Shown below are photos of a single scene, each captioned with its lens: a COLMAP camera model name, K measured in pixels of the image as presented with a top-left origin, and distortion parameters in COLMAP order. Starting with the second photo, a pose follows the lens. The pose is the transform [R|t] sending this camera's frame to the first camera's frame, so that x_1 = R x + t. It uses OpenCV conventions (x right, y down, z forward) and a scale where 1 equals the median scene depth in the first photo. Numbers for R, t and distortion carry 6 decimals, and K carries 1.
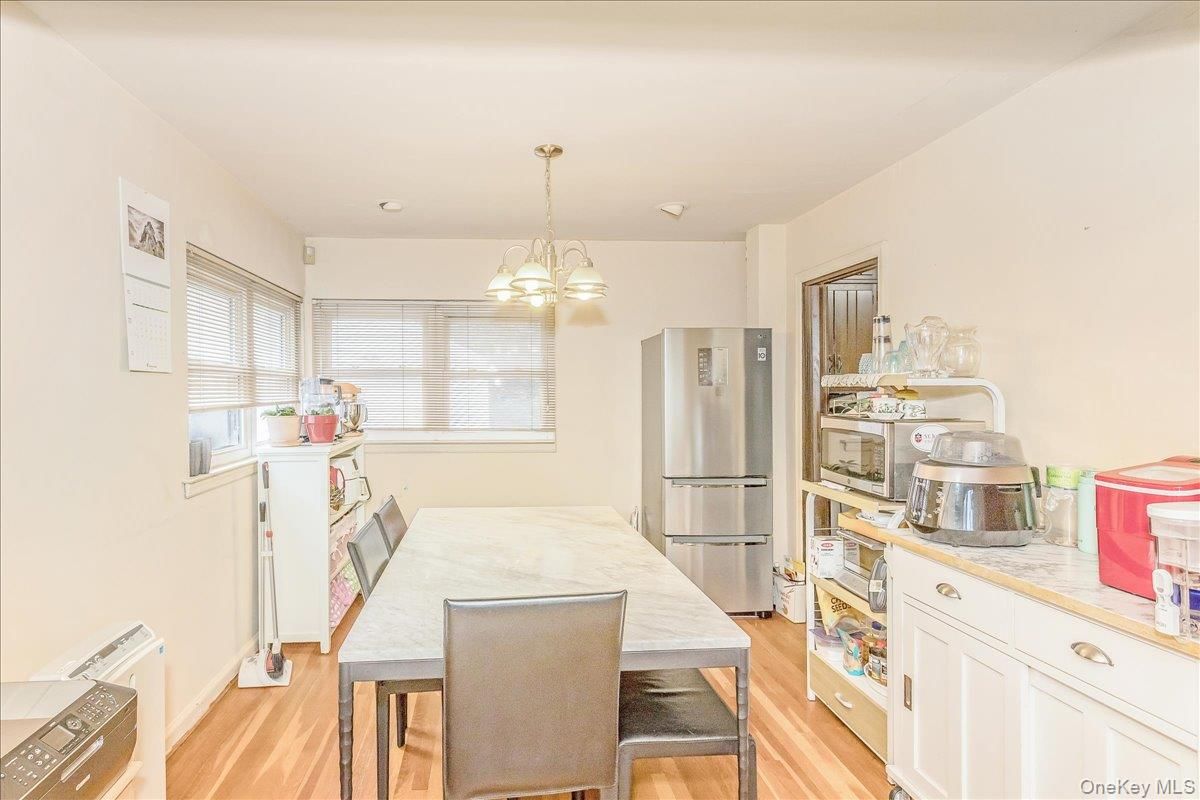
lens RADIAL K [[617.7, 0, 600.0], [0, 617.7, 395.6], [0, 0, 1]] dist [-0.000461, 0.000624]
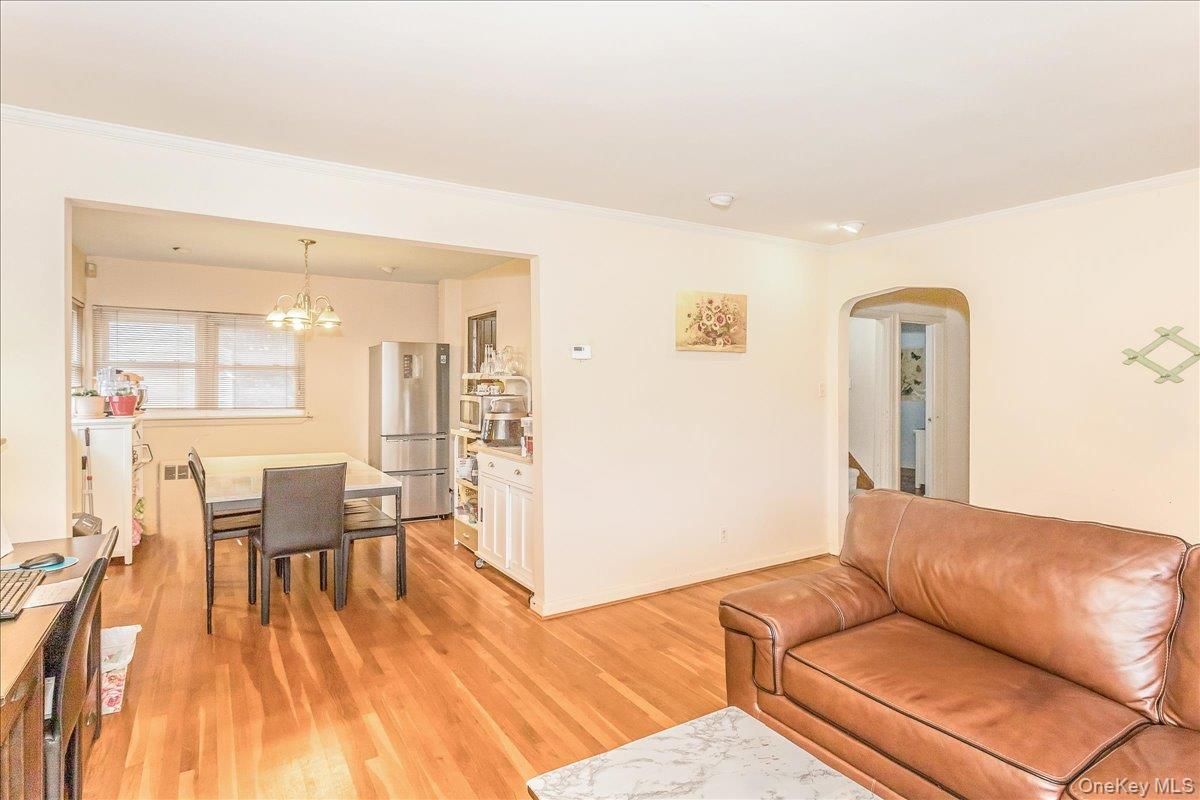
lens RADIAL K [[617.7, 0, 580.8], [0, 617.7, 384.7], [0, 0, 1]] dist [-0.000461, 0.000624]
pose [[0.934036, 0.007825, 0.357093, 0.014612], [-0.005409, 0.999955, -0.007765, 0.011509], [-0.357137, 0.005321, 0.934037, -0.677066]]
